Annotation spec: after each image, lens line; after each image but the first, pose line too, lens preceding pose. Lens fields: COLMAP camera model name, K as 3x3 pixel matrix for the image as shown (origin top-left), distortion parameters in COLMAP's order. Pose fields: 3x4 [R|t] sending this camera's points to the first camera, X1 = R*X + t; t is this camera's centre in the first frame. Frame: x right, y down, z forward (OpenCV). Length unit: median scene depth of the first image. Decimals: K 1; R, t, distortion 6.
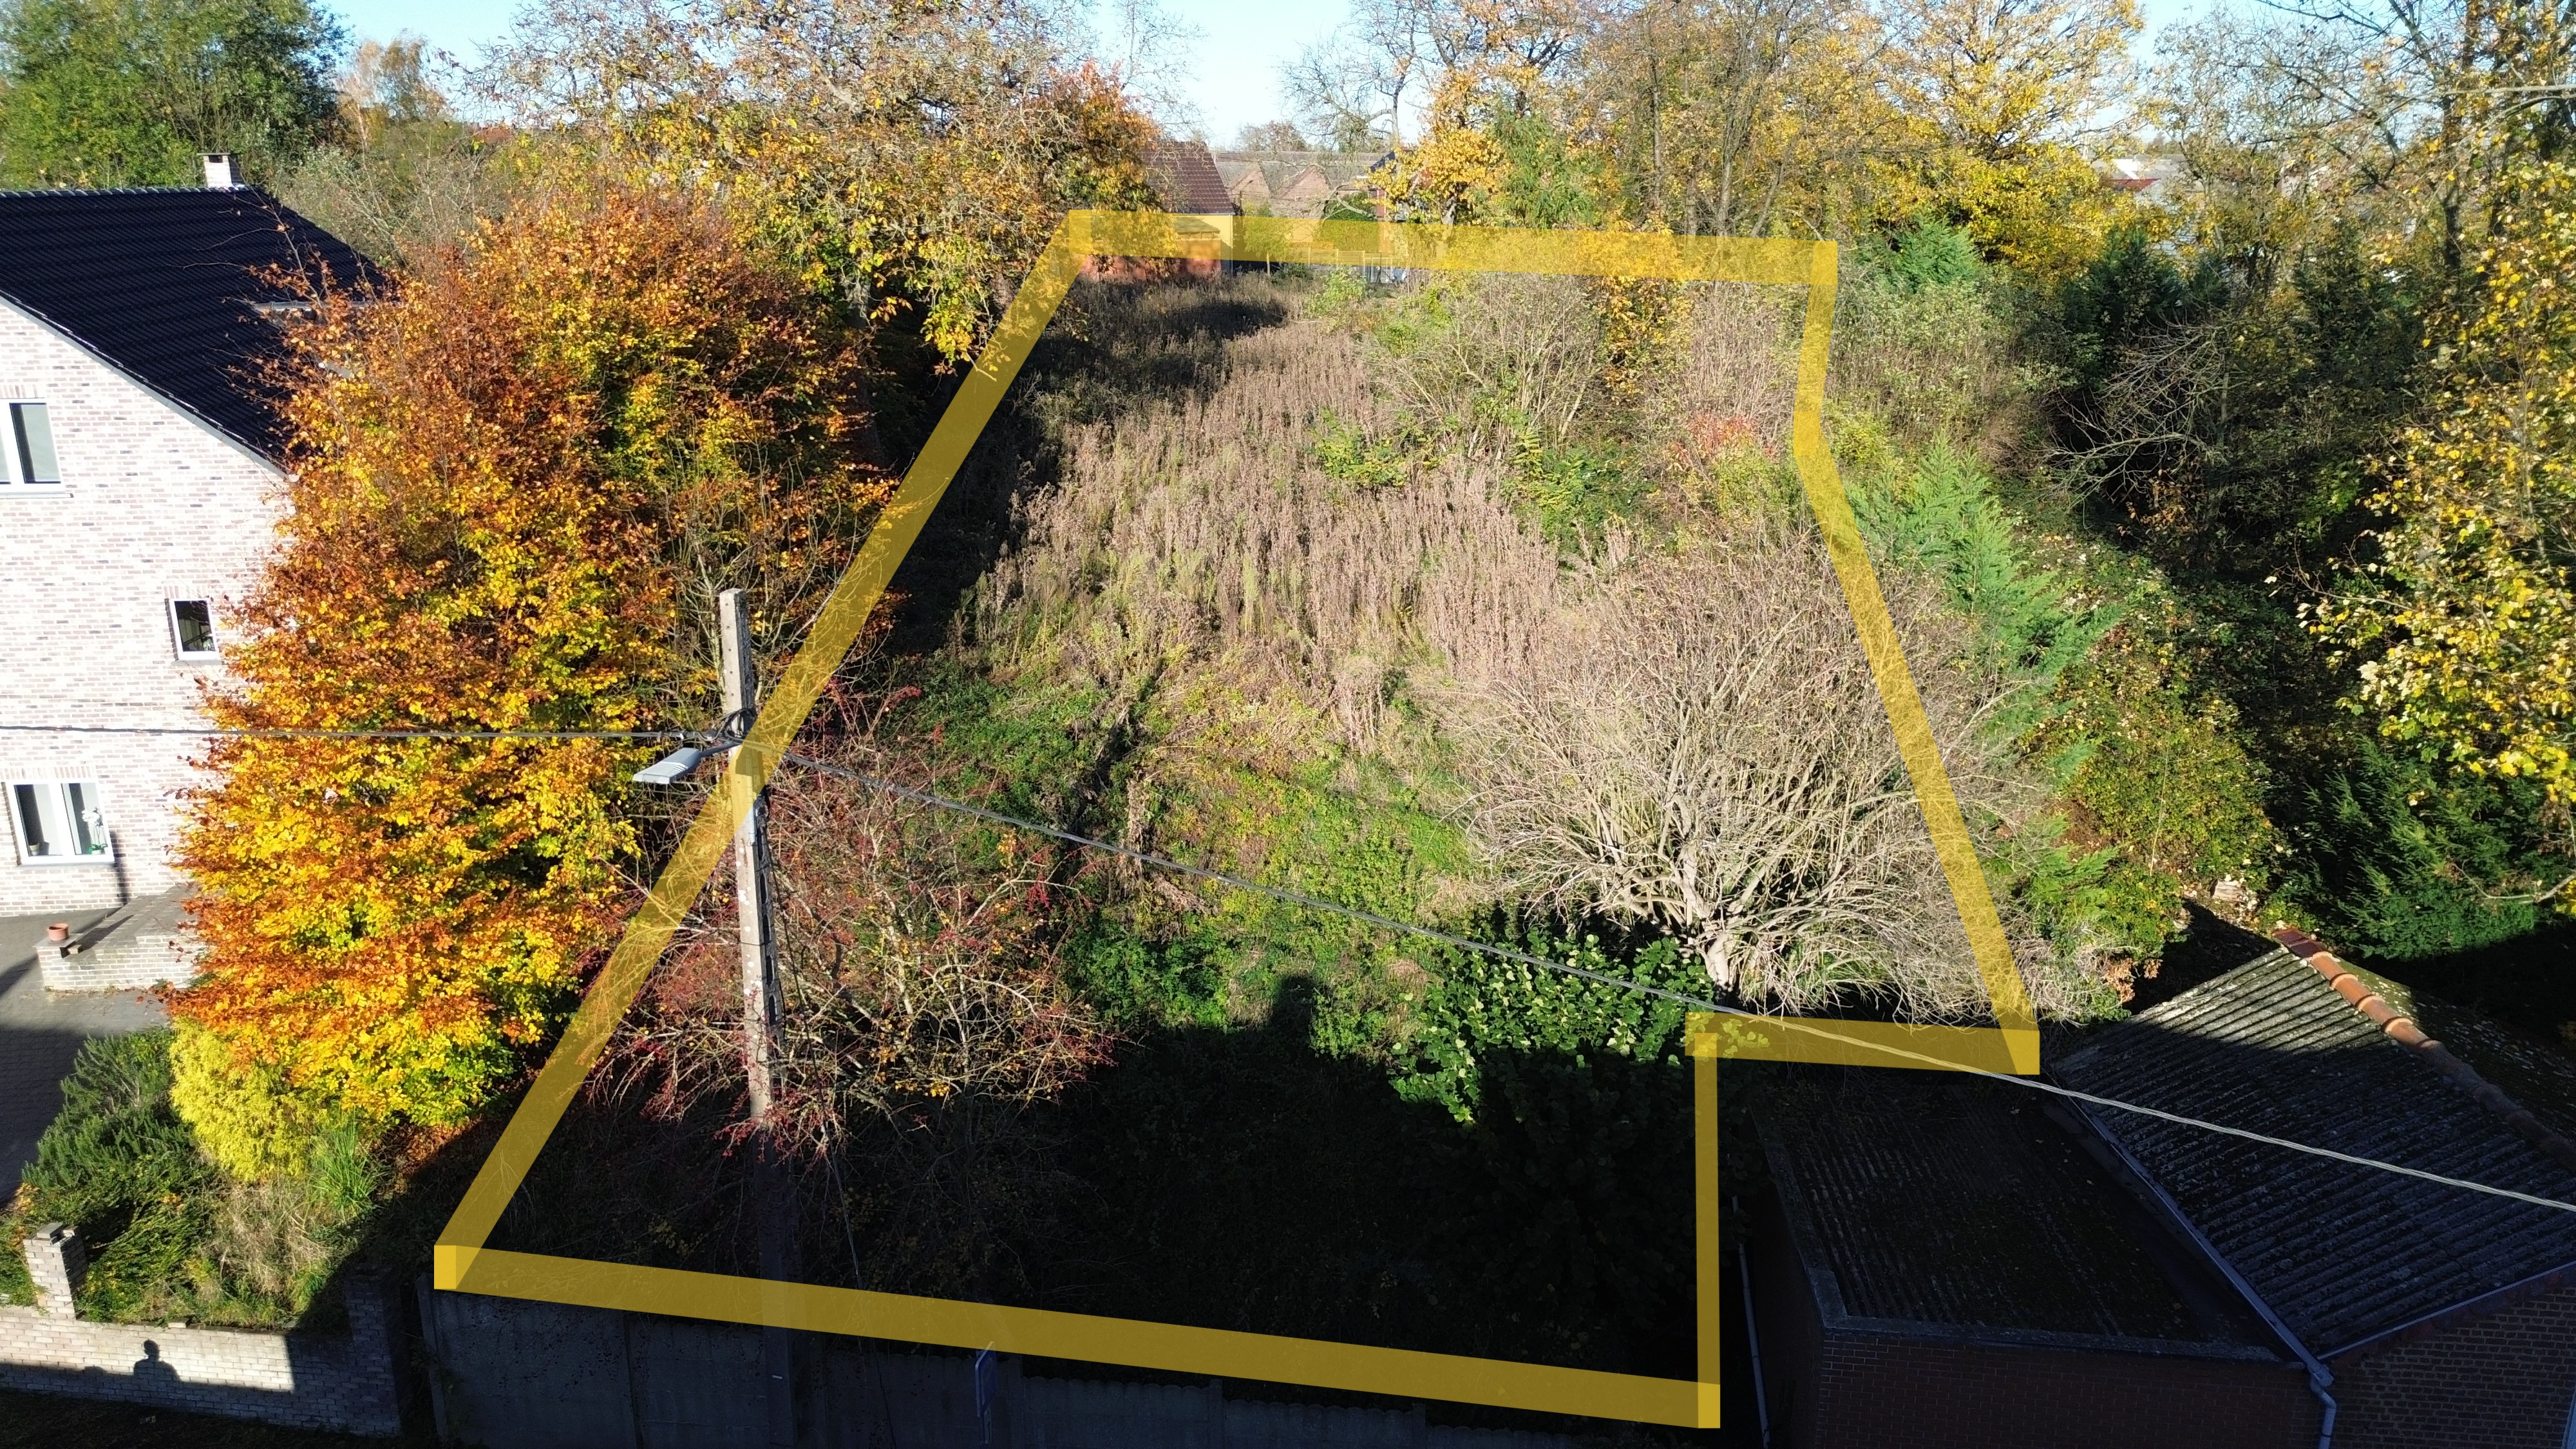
lens RADIAL K [[1733.8, 0, 1236.7], [0, 1733.8, 524.9], [0, 0, 1]] dist [0.049742, -0.003346]
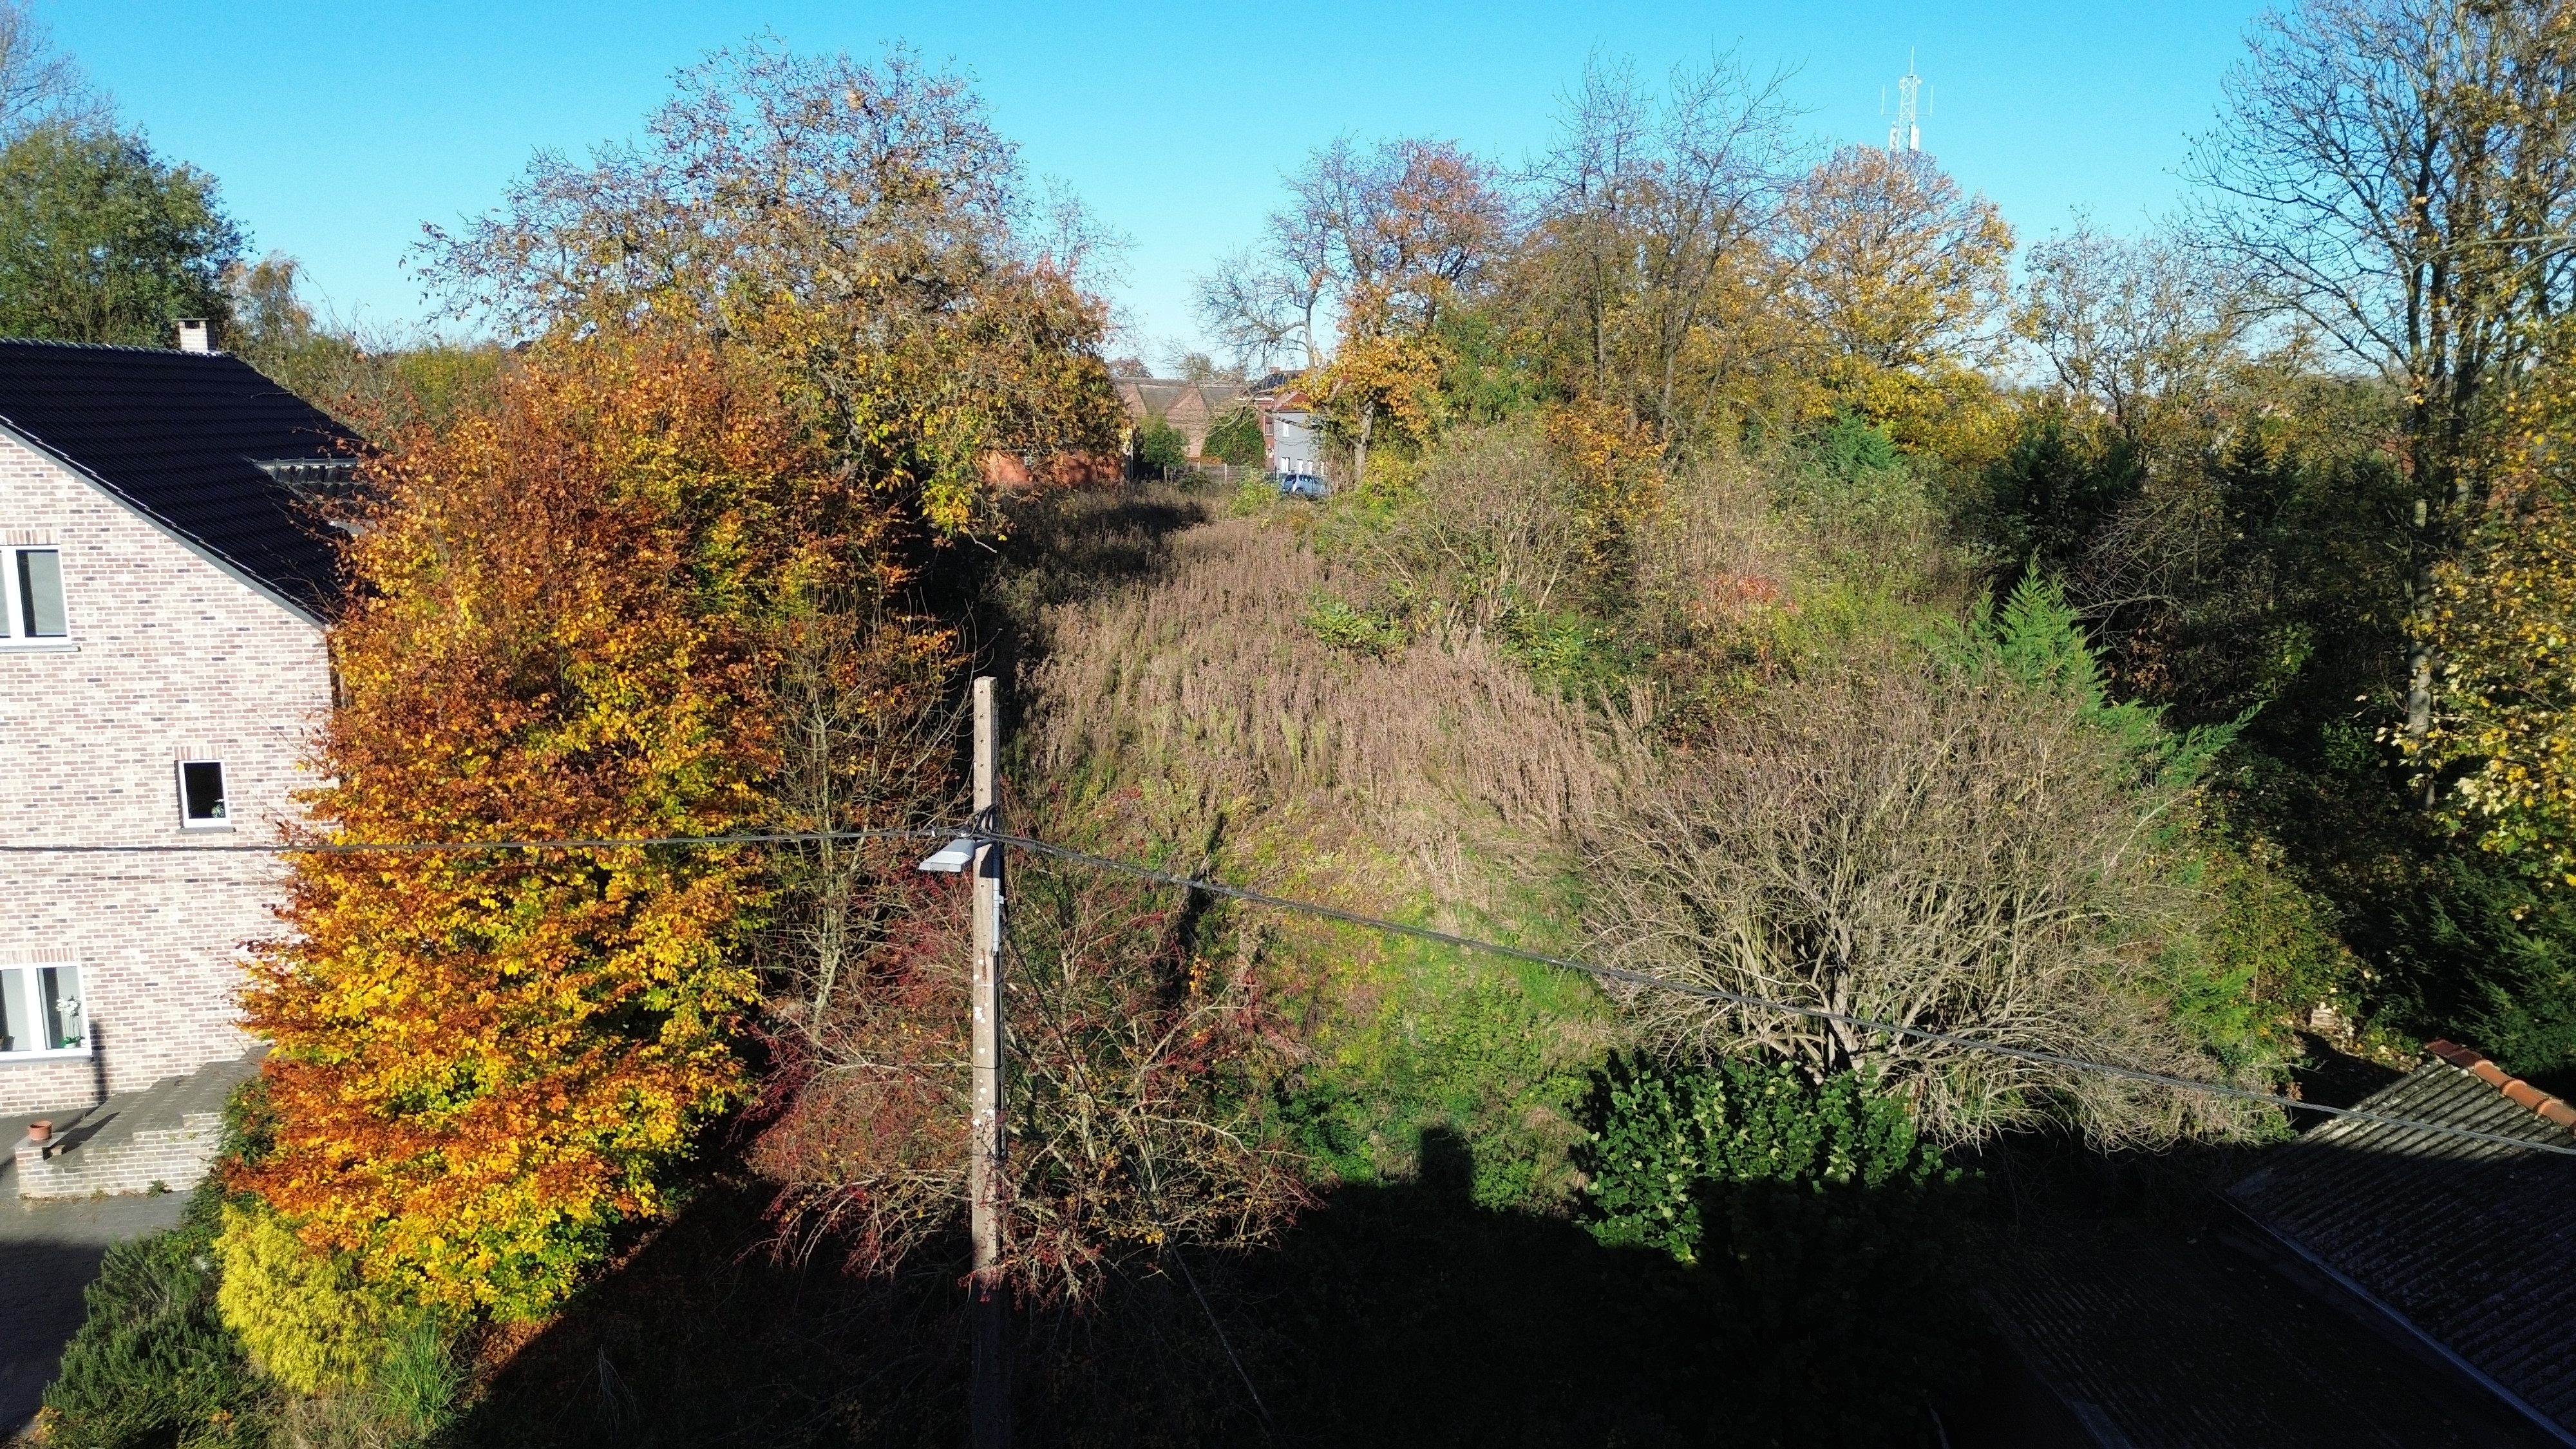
lens RADIAL K [[1681.1, 0, 1193.3], [0, 1681.1, 575.5], [0, 0, 1]] dist [0.071157, -0.039375]
pose [[0.995934, -0.002022, 0.090069, -0.177197], [0.011899, 0.993942, -0.109260, 0.057557], [-0.089302, 0.109887, 0.989924, 0.054948]]
